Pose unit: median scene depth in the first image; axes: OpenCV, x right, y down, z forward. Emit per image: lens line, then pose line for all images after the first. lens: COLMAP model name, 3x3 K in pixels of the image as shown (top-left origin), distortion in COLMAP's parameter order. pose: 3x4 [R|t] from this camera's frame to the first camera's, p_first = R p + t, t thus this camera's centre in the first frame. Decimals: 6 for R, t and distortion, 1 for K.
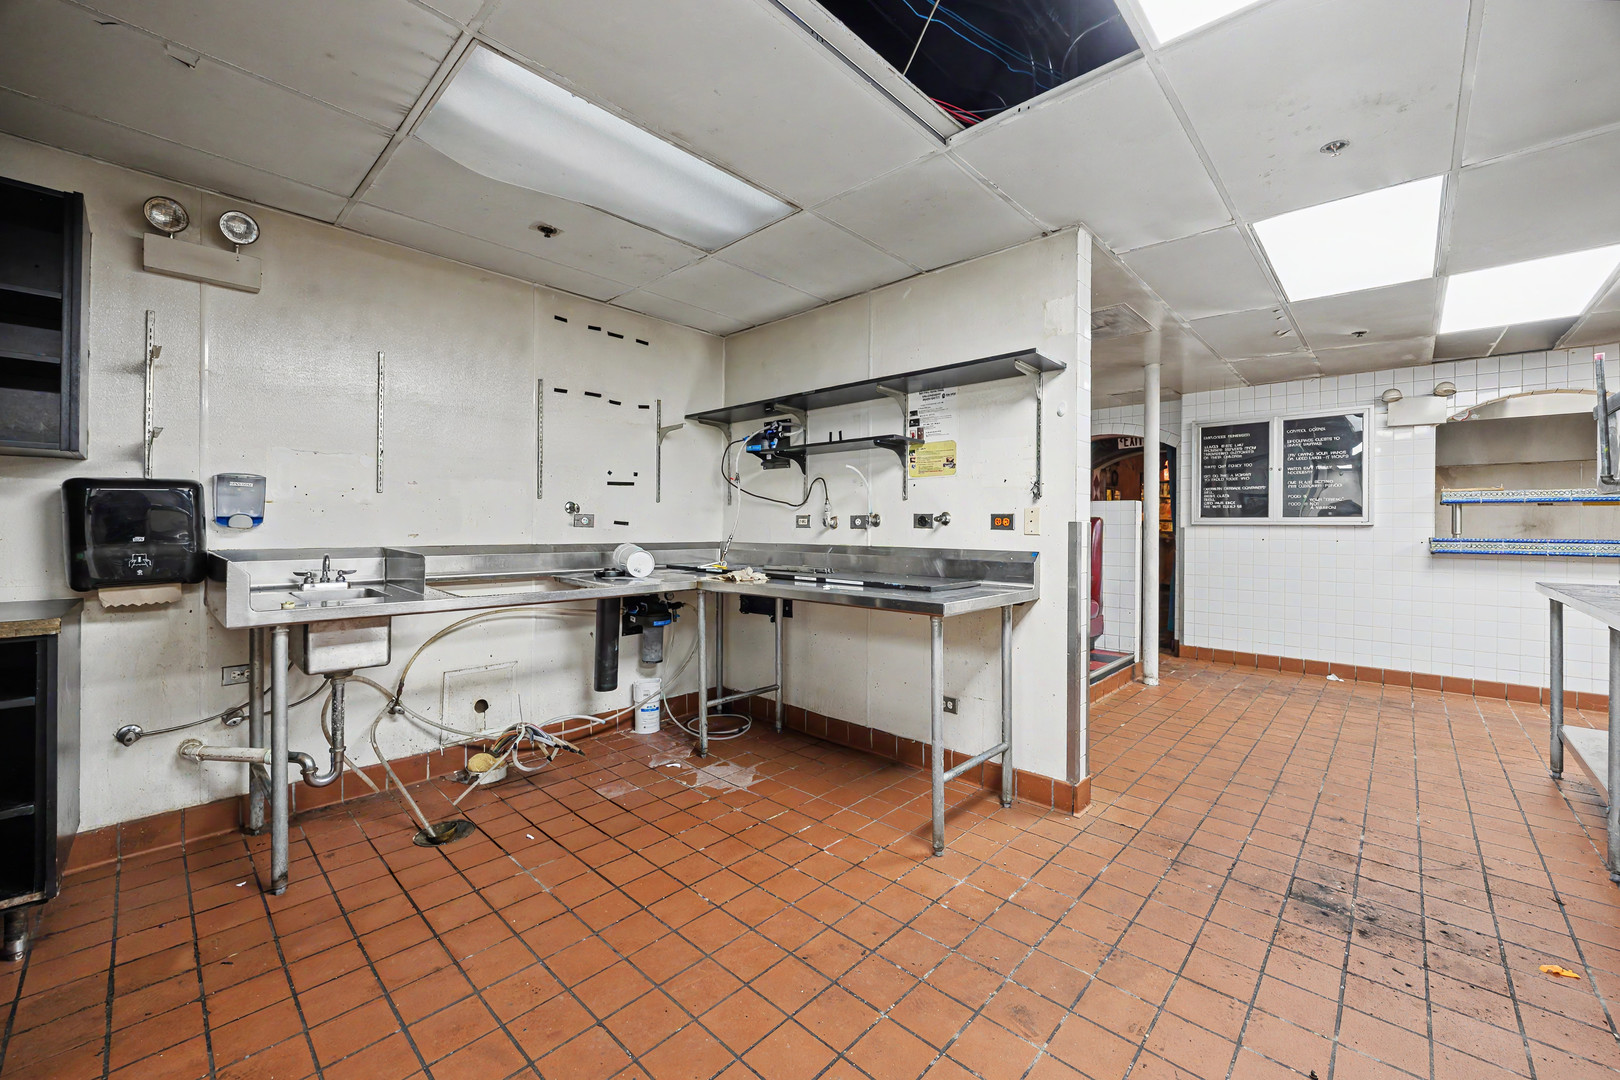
lens RADIAL K [[629.3, 0, 809.2], [0, 629.3, 532.6], [0, 0, 1]] dist [-0.001778, -0.000088]
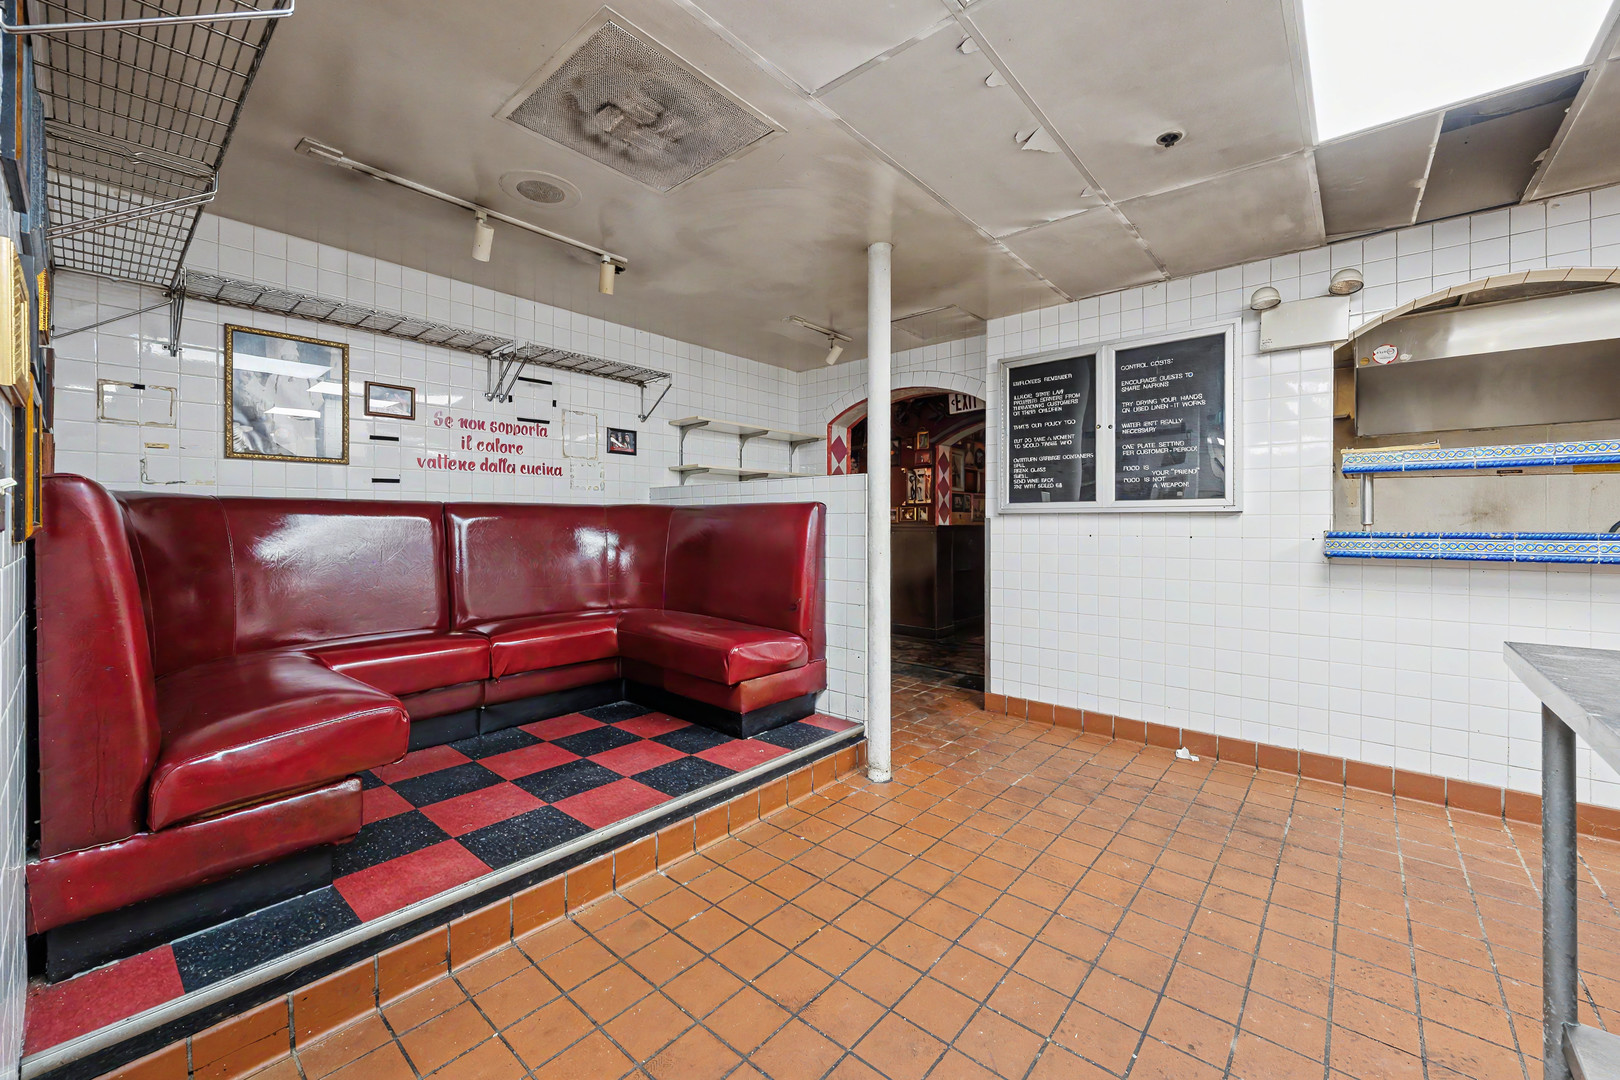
lens RADIAL K [[629.3, 0, 812.1], [0, 629.3, 530.1], [0, 0, 1]] dist [-0.001778, -0.000088]
pose [[0.999240, -0.008463, 0.038055, 0.420699], [0.008300, 0.999956, 0.004438, 0.000205], [-0.038090, -0.004119, 0.999266, 0.369100]]
